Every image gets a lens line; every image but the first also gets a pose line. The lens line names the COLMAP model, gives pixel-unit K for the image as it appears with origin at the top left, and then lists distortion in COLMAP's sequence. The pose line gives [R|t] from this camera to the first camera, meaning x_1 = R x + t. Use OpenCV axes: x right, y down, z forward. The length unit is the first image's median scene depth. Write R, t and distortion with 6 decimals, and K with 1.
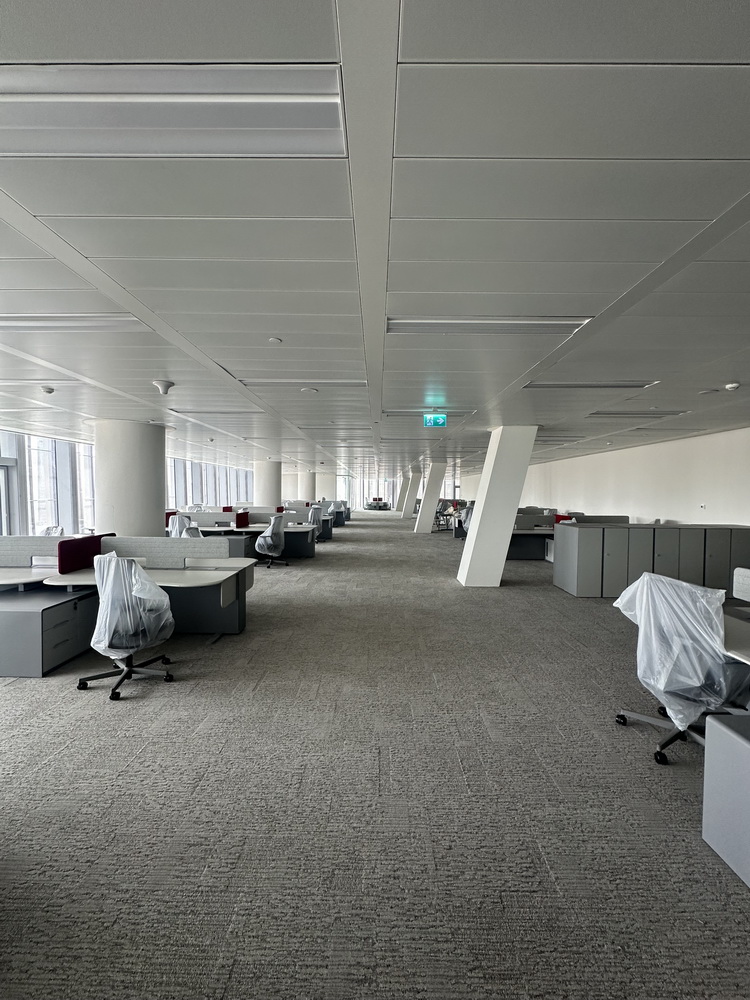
lens RADIAL K [[395.4, 0, 375.0], [0, 395.4, 500.0], [0, 0, 1]] dist [-0.002260, -0.000196]
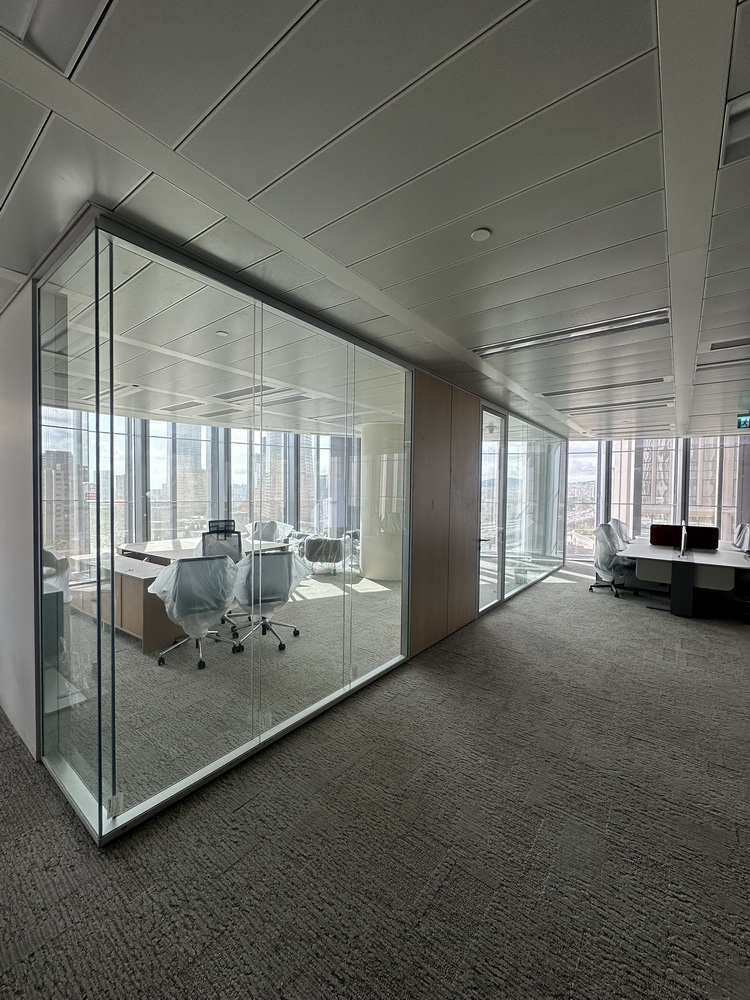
lens RADIAL K [[395.4, 0, 375.0], [0, 395.4, 500.0], [0, 0, 1]] dist [-0.002260, -0.000196]
pose [[0.797864, 0.021205, -0.602464, 0.002641], [-0.021665, 0.999744, 0.006496, -0.014736], [0.602448, 0.007870, 0.798120, 0.752529]]
